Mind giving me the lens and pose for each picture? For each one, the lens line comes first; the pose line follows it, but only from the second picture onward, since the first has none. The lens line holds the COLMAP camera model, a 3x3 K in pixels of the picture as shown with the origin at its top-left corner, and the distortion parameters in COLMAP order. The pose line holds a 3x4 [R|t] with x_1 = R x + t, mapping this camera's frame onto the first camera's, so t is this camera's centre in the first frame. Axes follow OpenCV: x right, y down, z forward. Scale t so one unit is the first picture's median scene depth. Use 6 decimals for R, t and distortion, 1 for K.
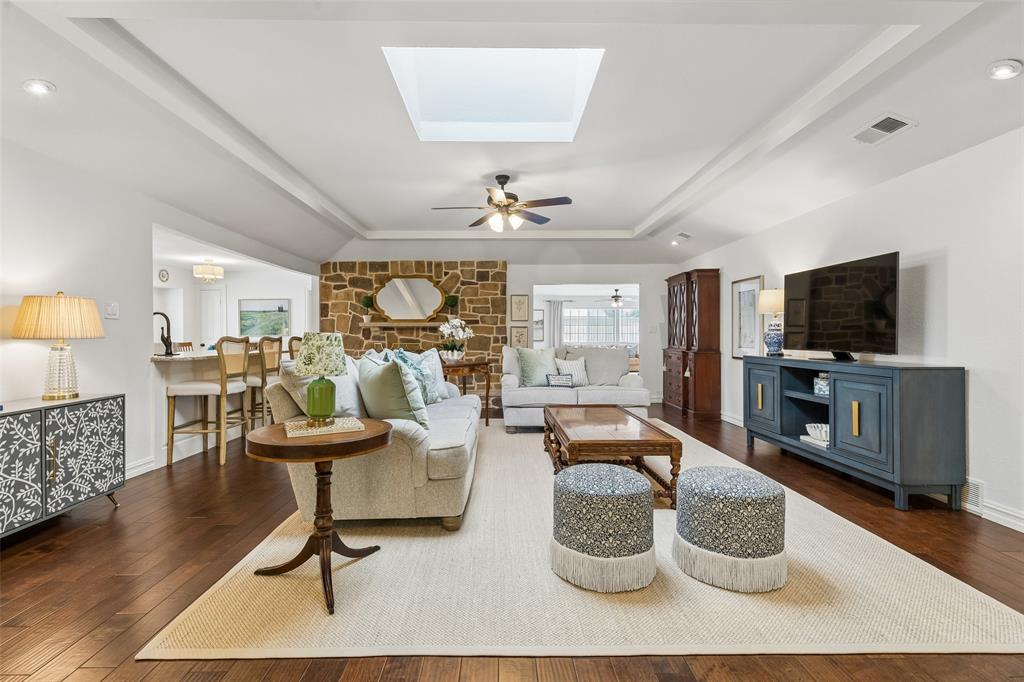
lens RADIAL K [[461.5, 0, 512.7], [0, 461.5, 336.8], [0, 0, 1]] dist [0.002074, -0.000344]
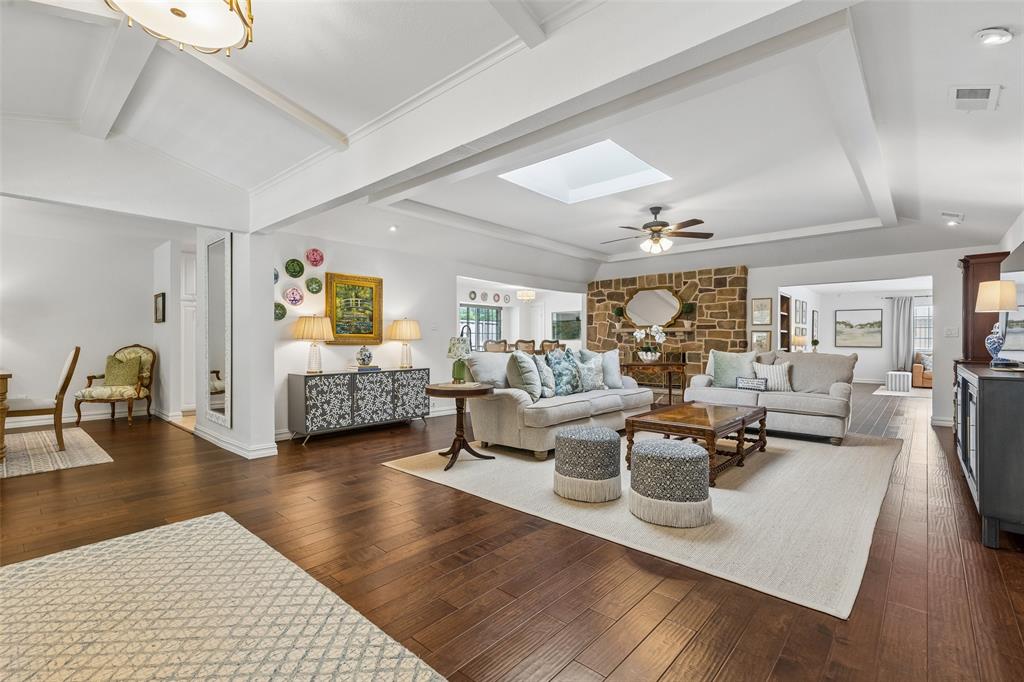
lens RADIAL K [[461.5, 0, 512.5], [0, 461.5, 338.1], [0, 0, 1]] dist [0.002074, -0.000344]
pose [[0.729994, 0.000252, -0.683454, 0.308939], [-0.005273, 0.999972, -0.005263, 0.001354], [0.683434, 0.007446, 0.729975, -0.079810]]
